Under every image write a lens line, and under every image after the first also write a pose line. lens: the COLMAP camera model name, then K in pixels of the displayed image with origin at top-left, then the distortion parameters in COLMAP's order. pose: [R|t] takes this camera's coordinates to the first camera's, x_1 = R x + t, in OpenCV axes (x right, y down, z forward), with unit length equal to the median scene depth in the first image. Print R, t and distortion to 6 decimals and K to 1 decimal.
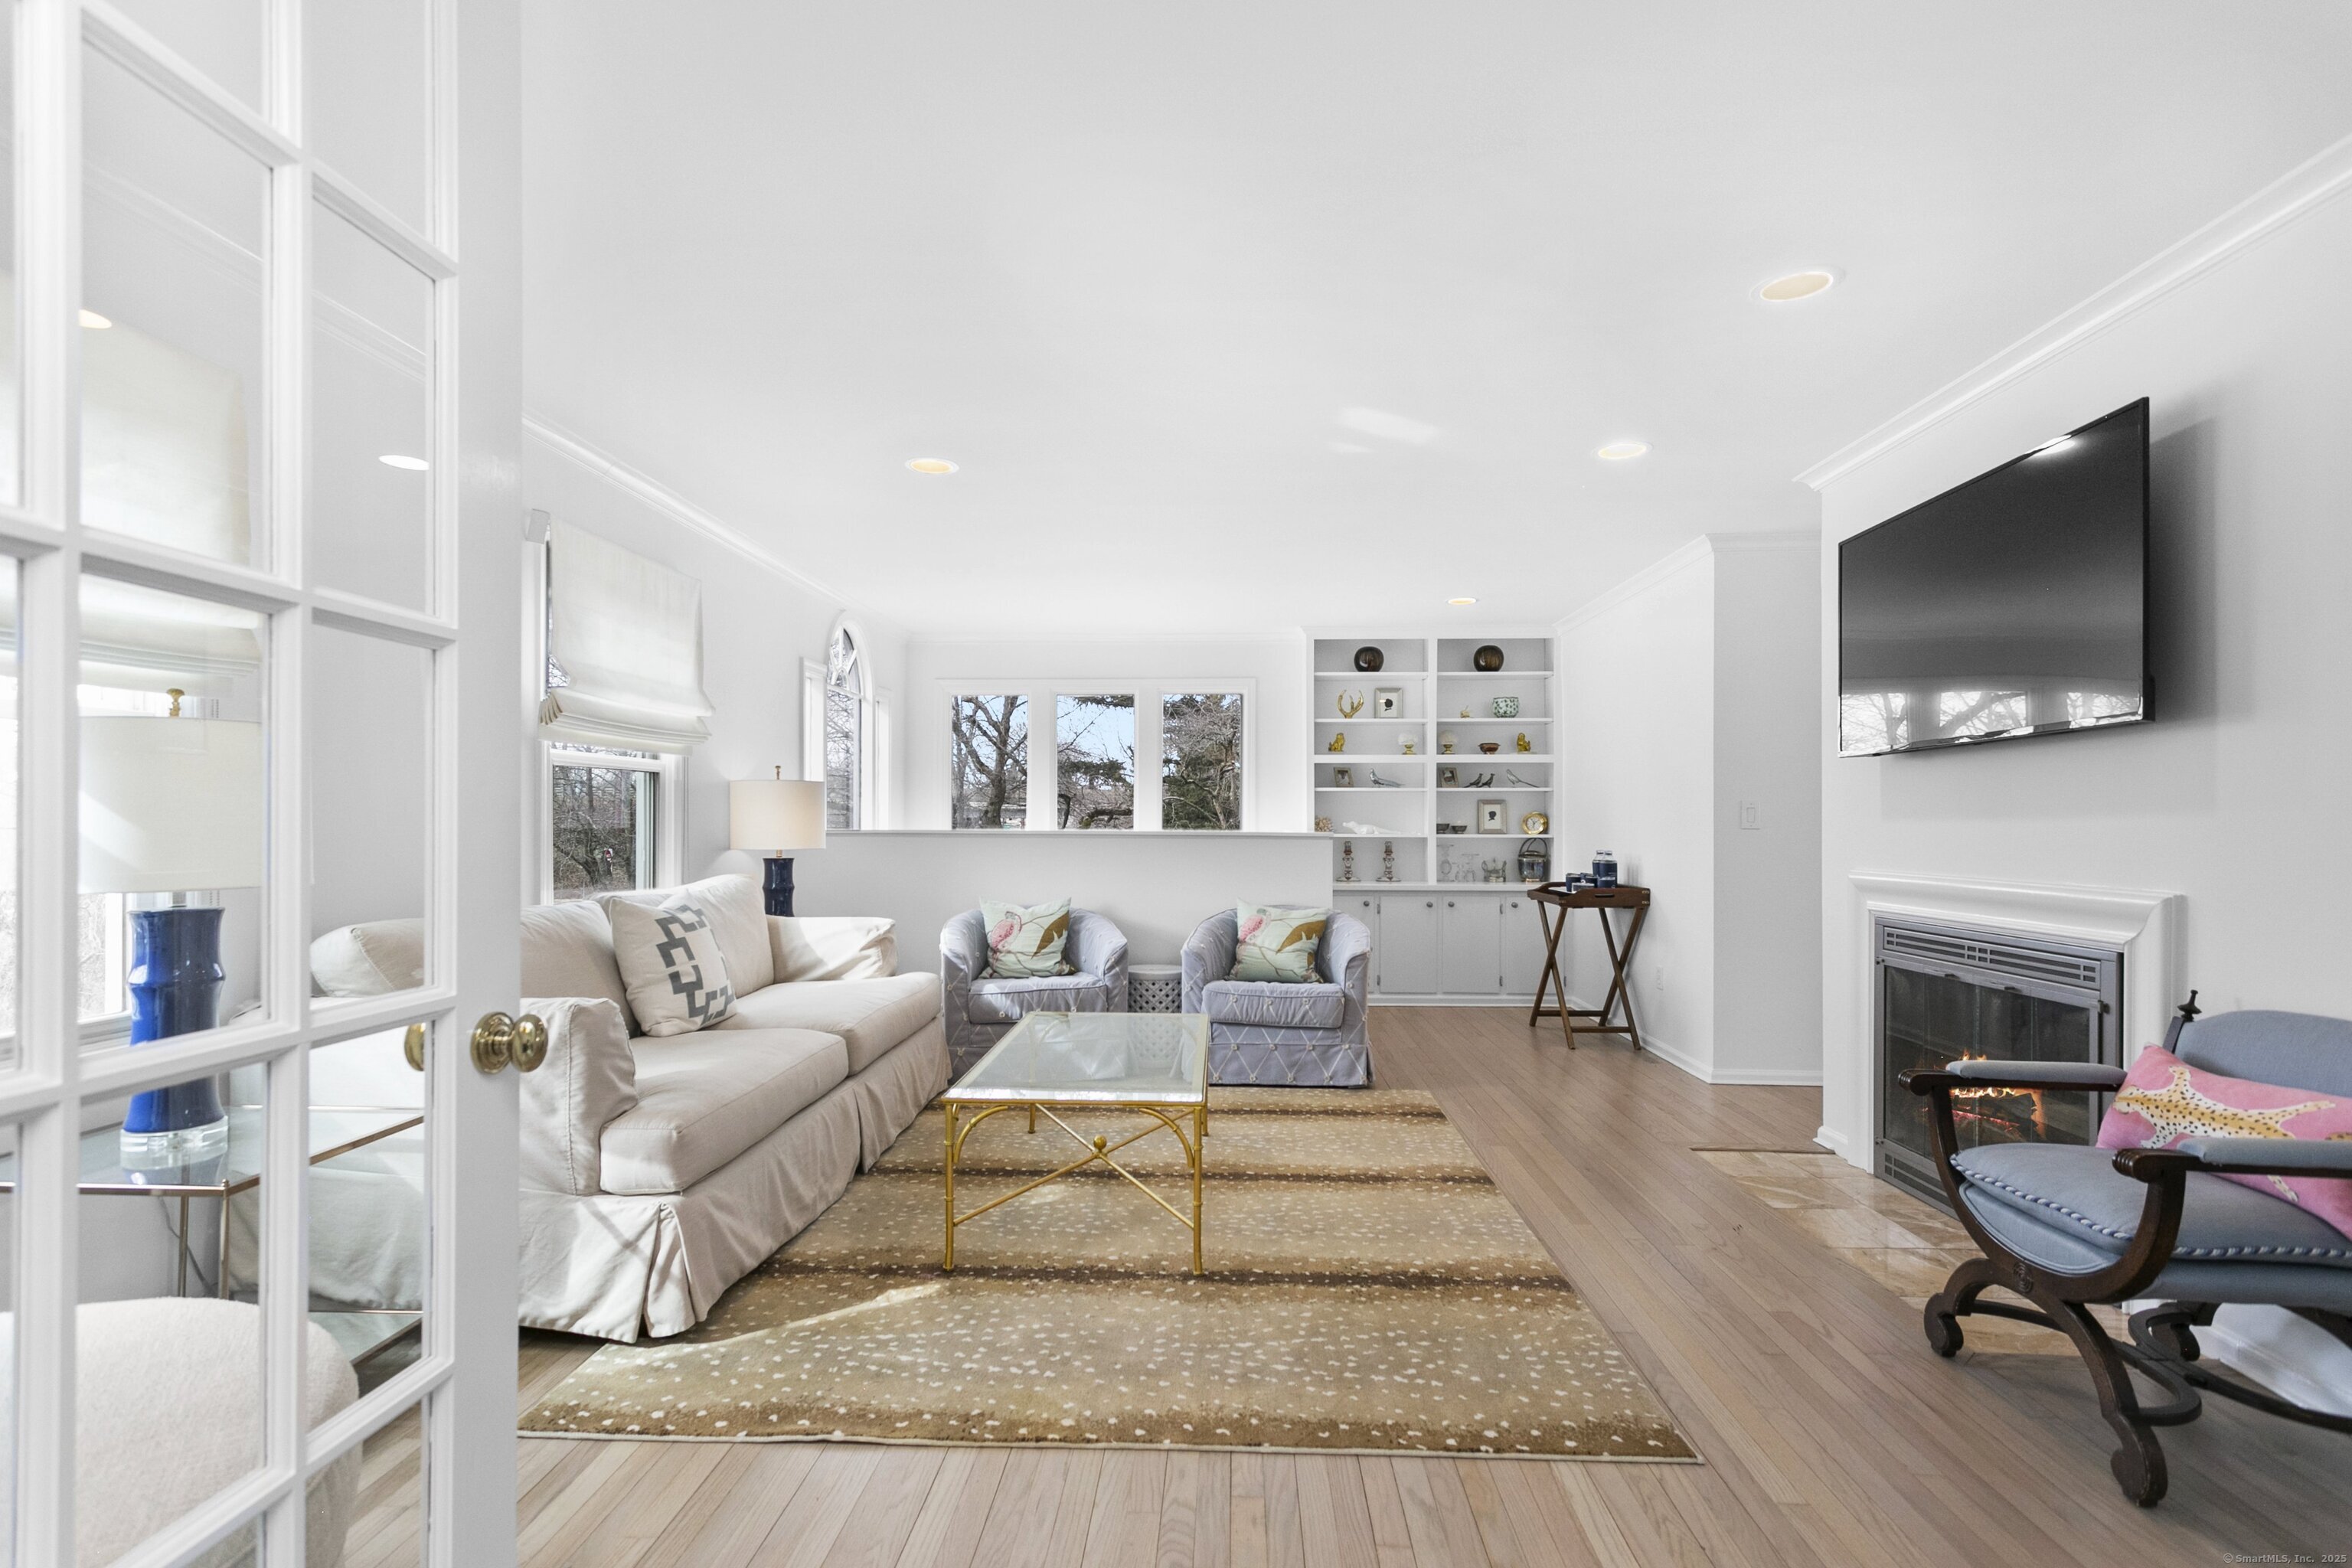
lens RADIAL K [[1119.1, 0, 1167.7], [0, 1119.1, 822.5], [0, 0, 1]] dist [0.005445, 0.000806]
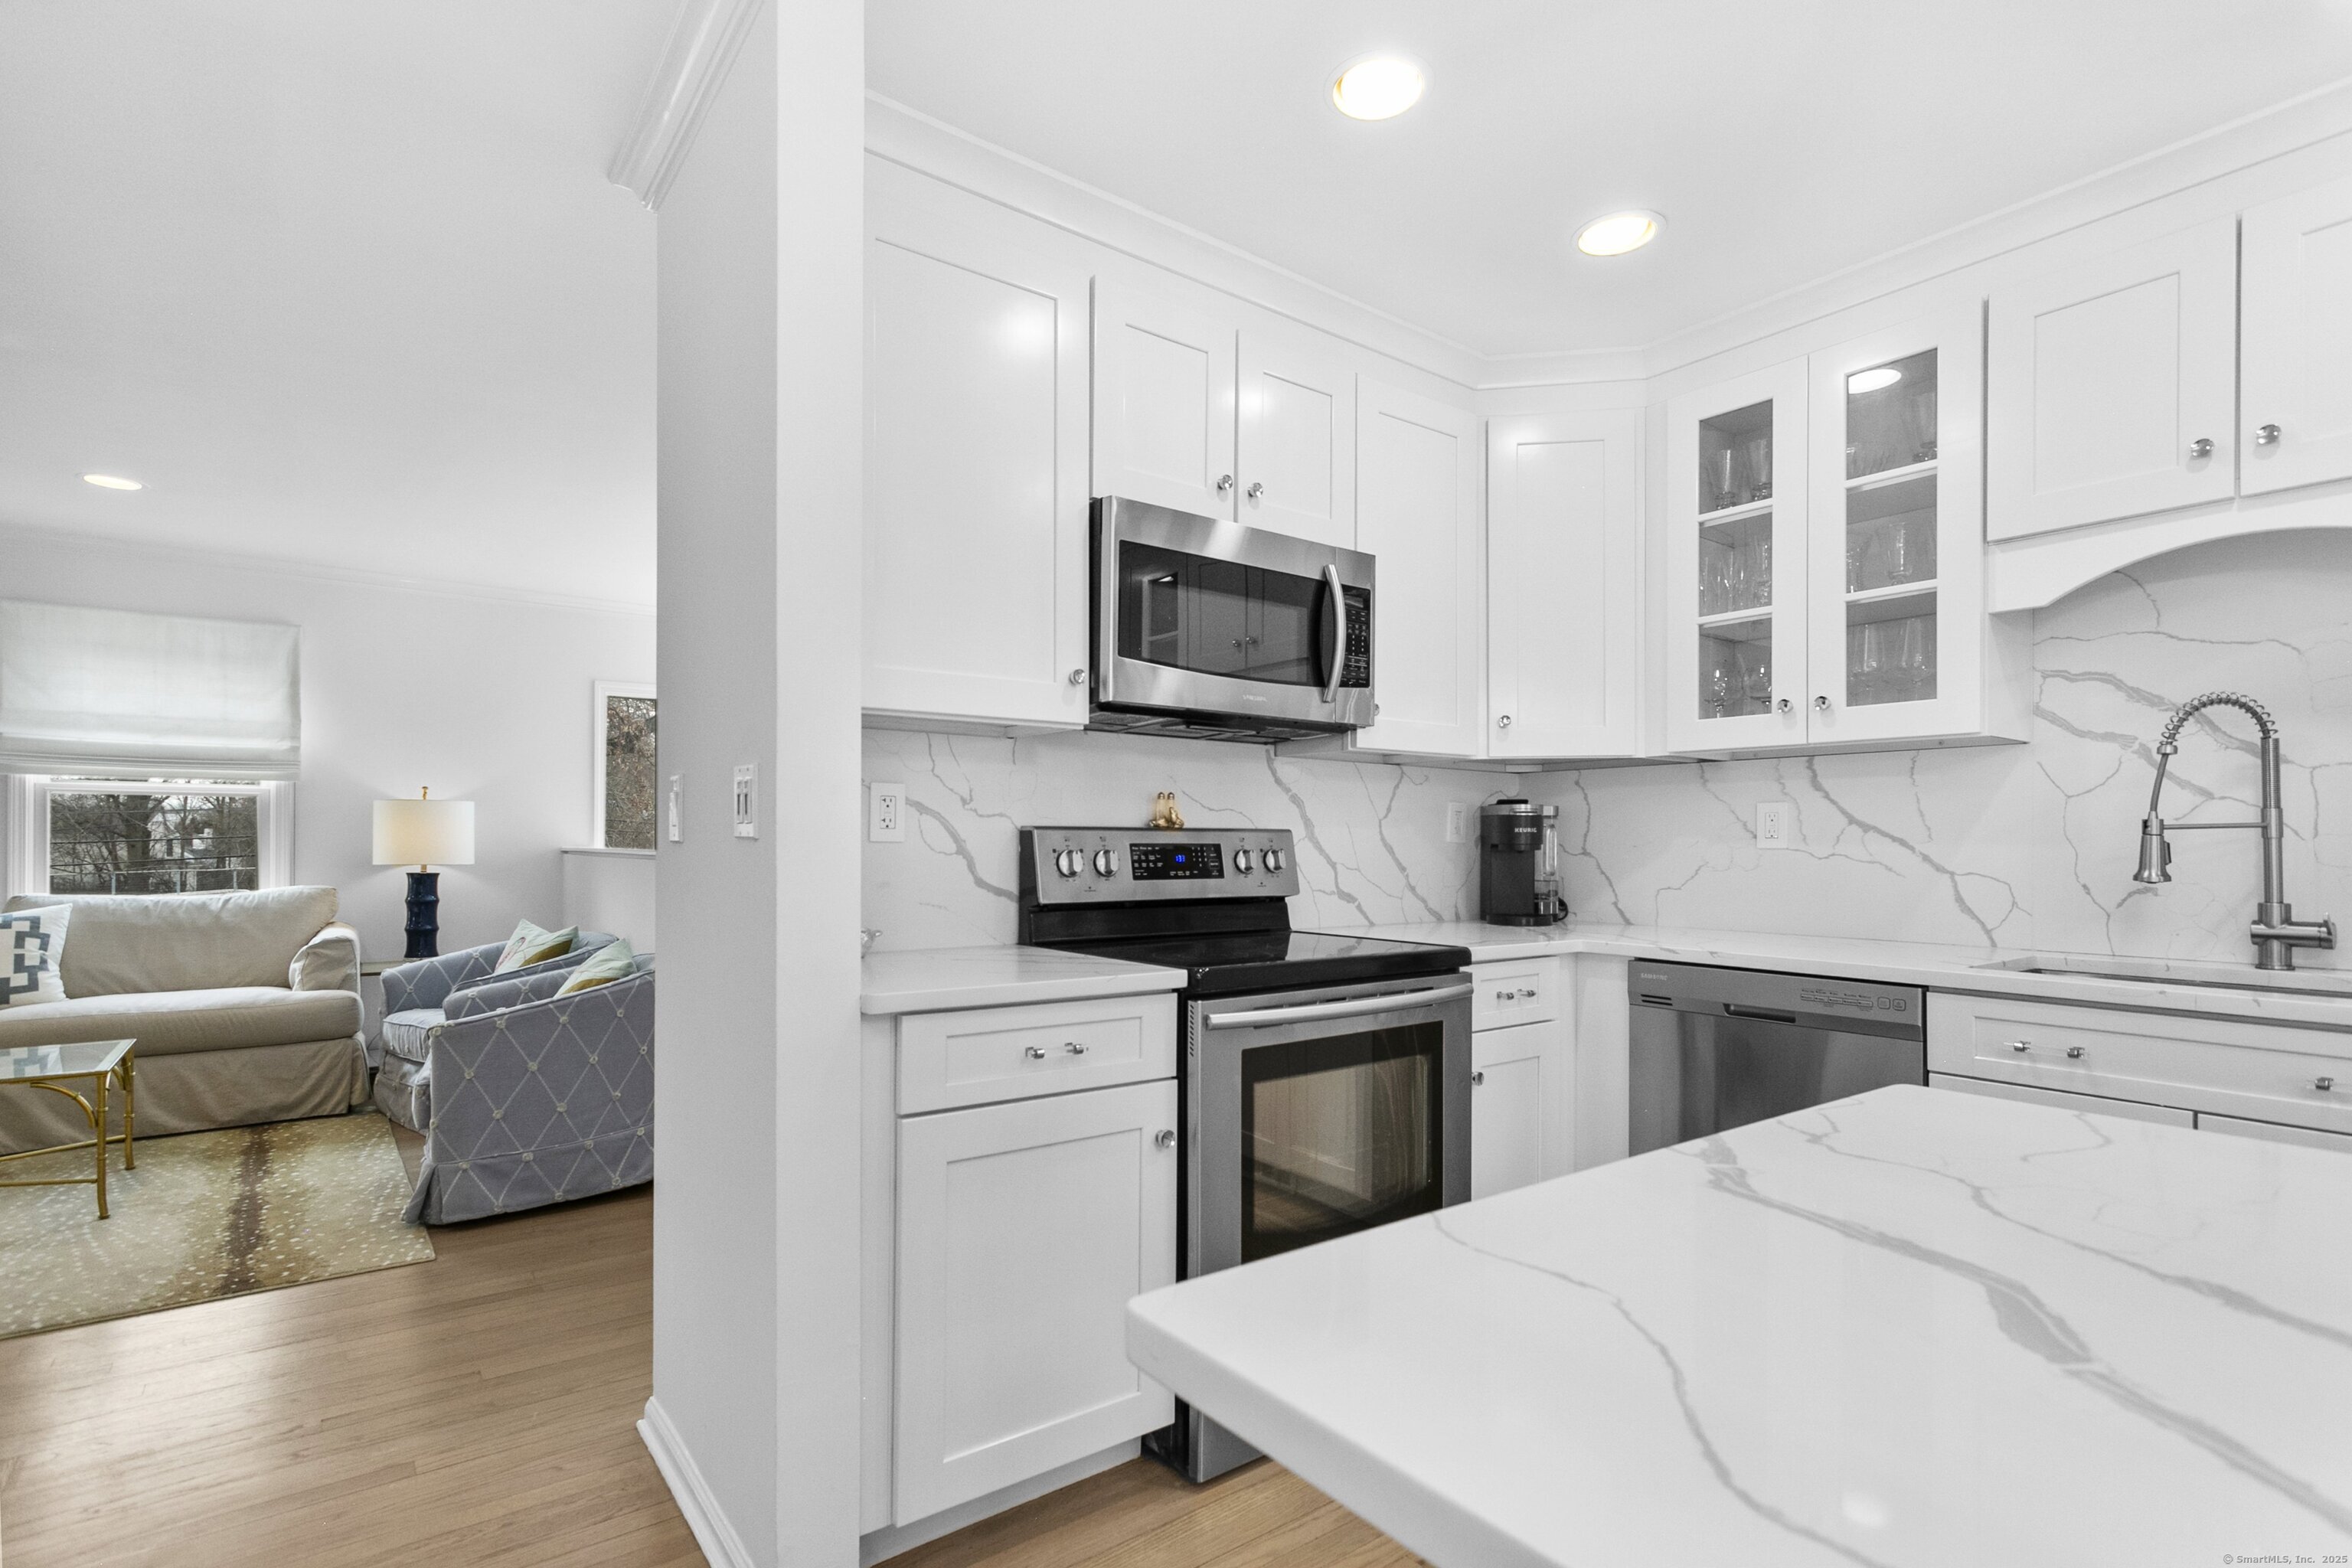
lens RADIAL K [[1120.0, 0, 1170.3], [0, 1120.0, 832.8], [0, 0, 1]] dist [0.004276, 0.000660]
pose [[0.641488, -0.009522, -0.767074, 1.024626], [-0.001742, 0.999902, -0.013870, 0.008093], [0.767131, 0.010234, 0.641409, 0.942665]]
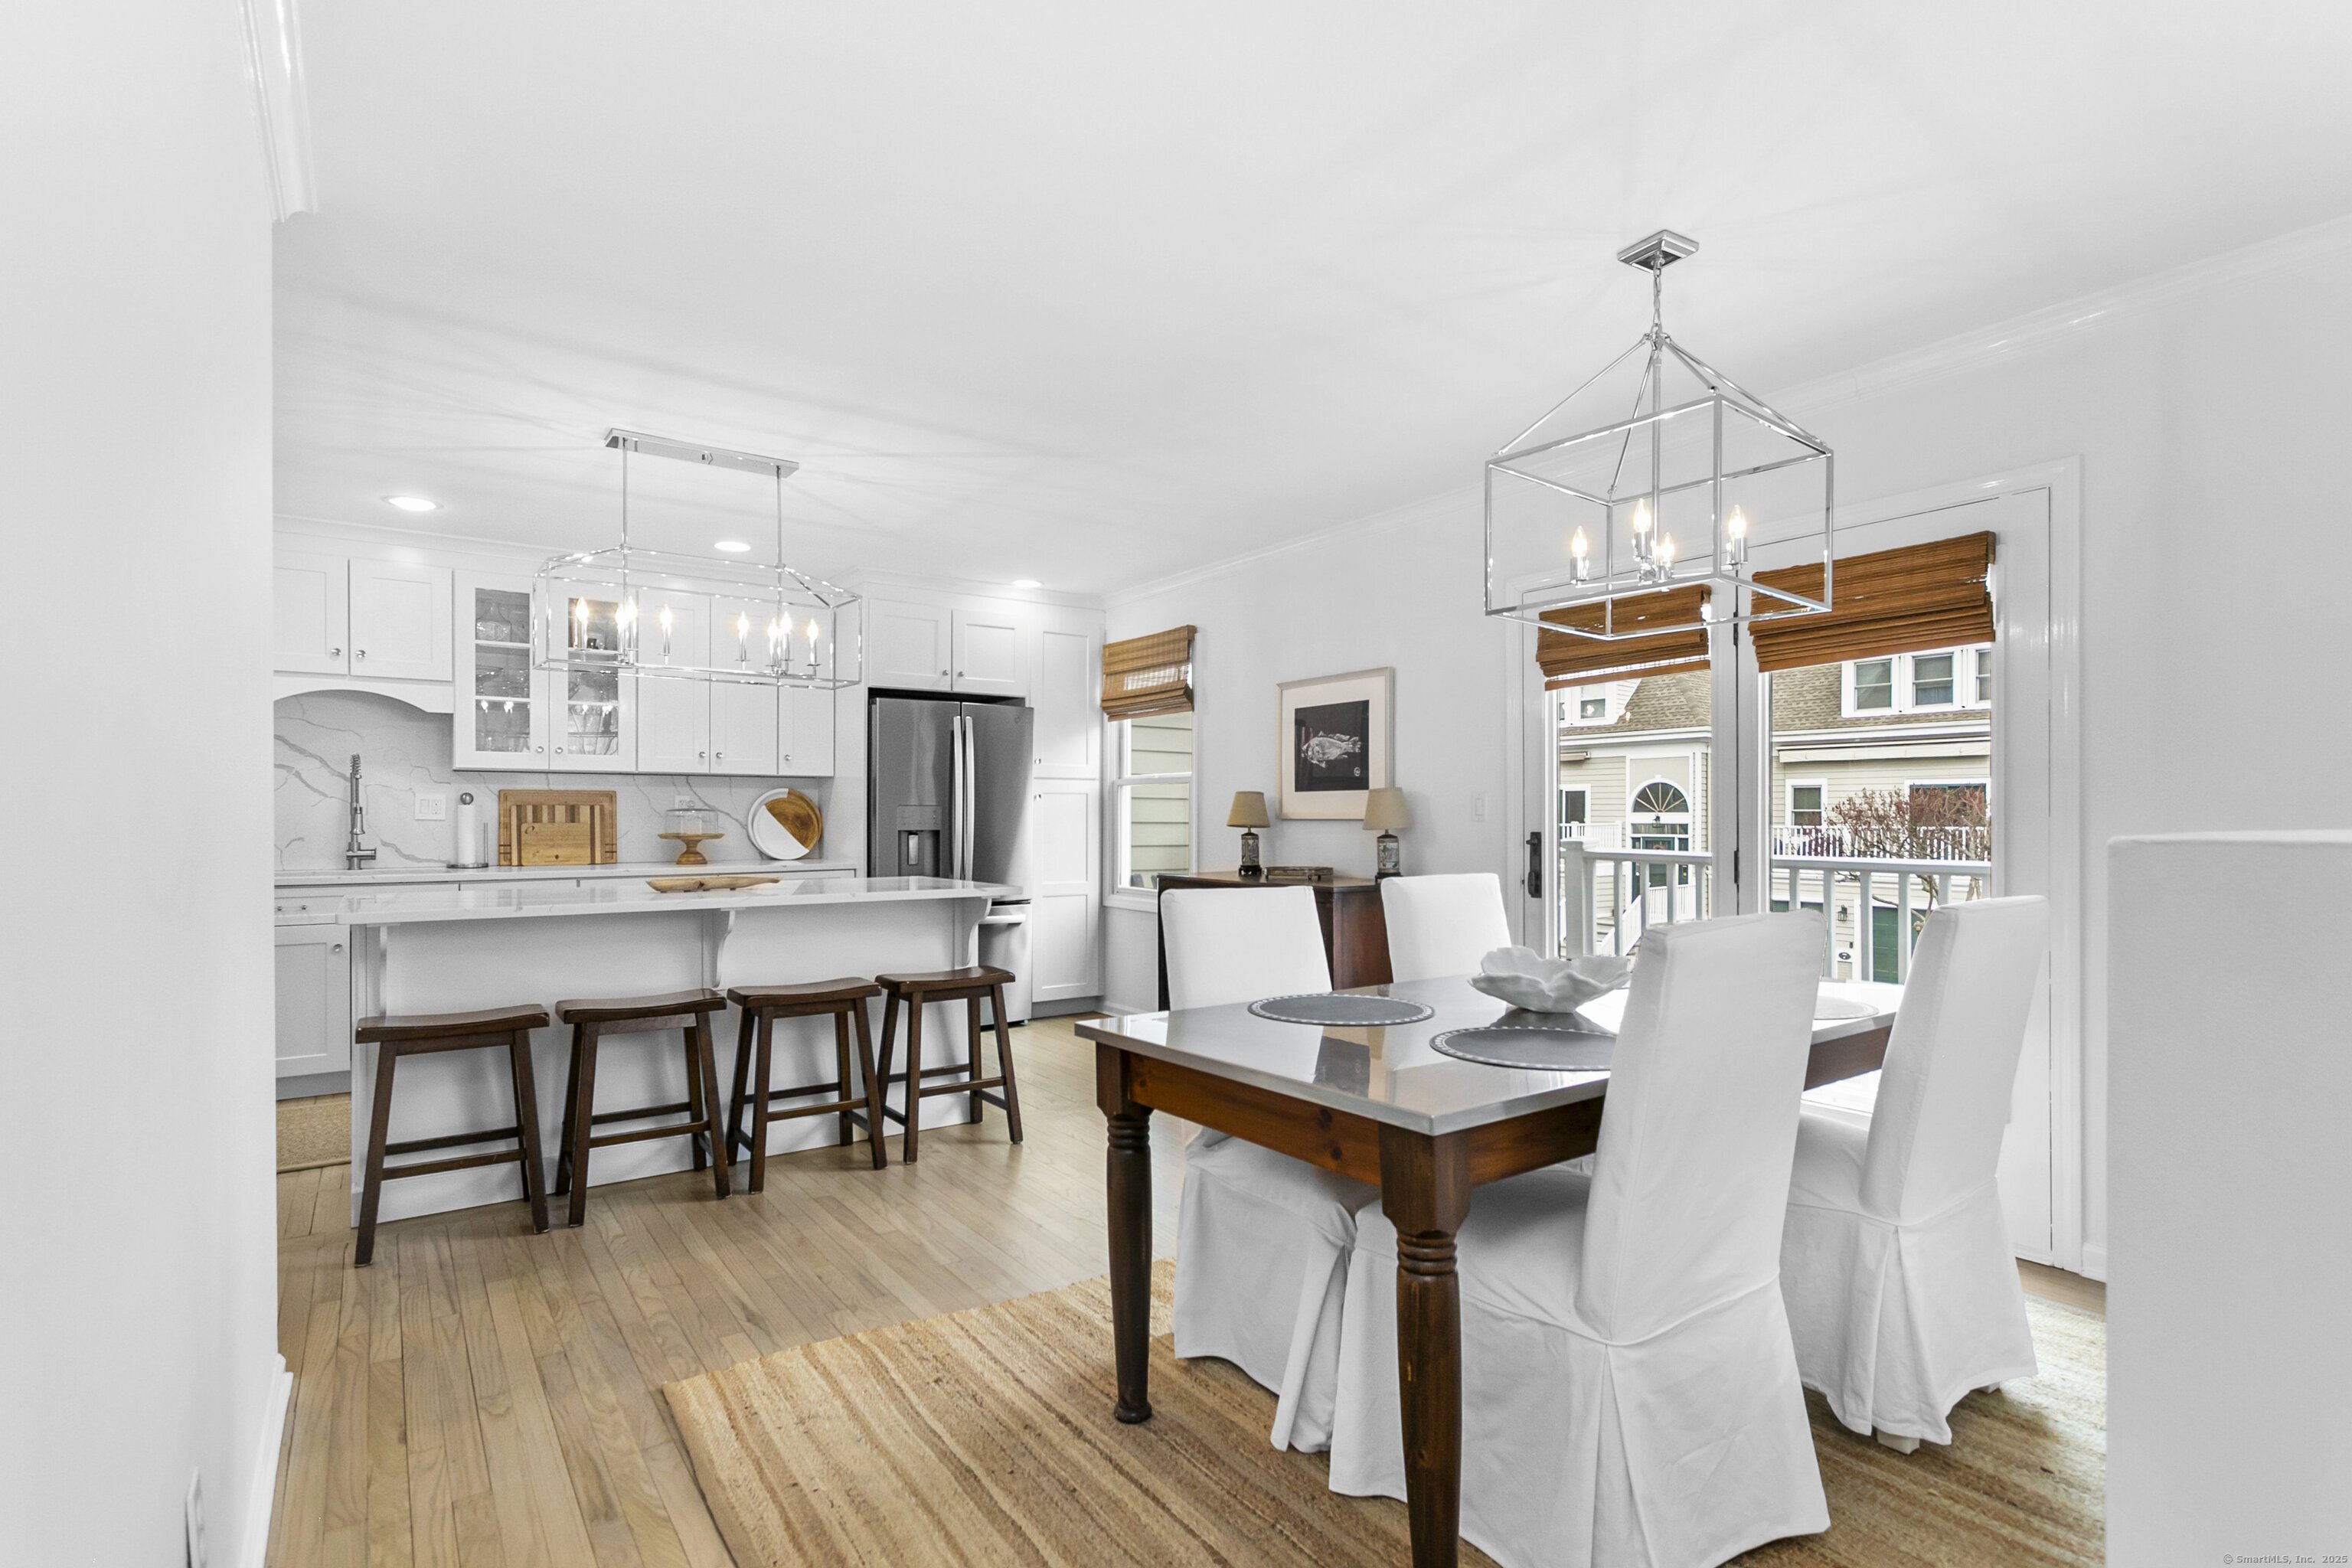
lens RADIAL K [[1131.1, 0, 1158.1], [0, 1131.1, 817.1], [0, 0, 1]] dist [0.017219, 0.000403]
pose [[0.792238, -0.004839, 0.610193, 0.901881], [0.003418, 0.999988, 0.003493, 0.003379], [-0.610203, -0.000682, 0.792245, 0.220571]]
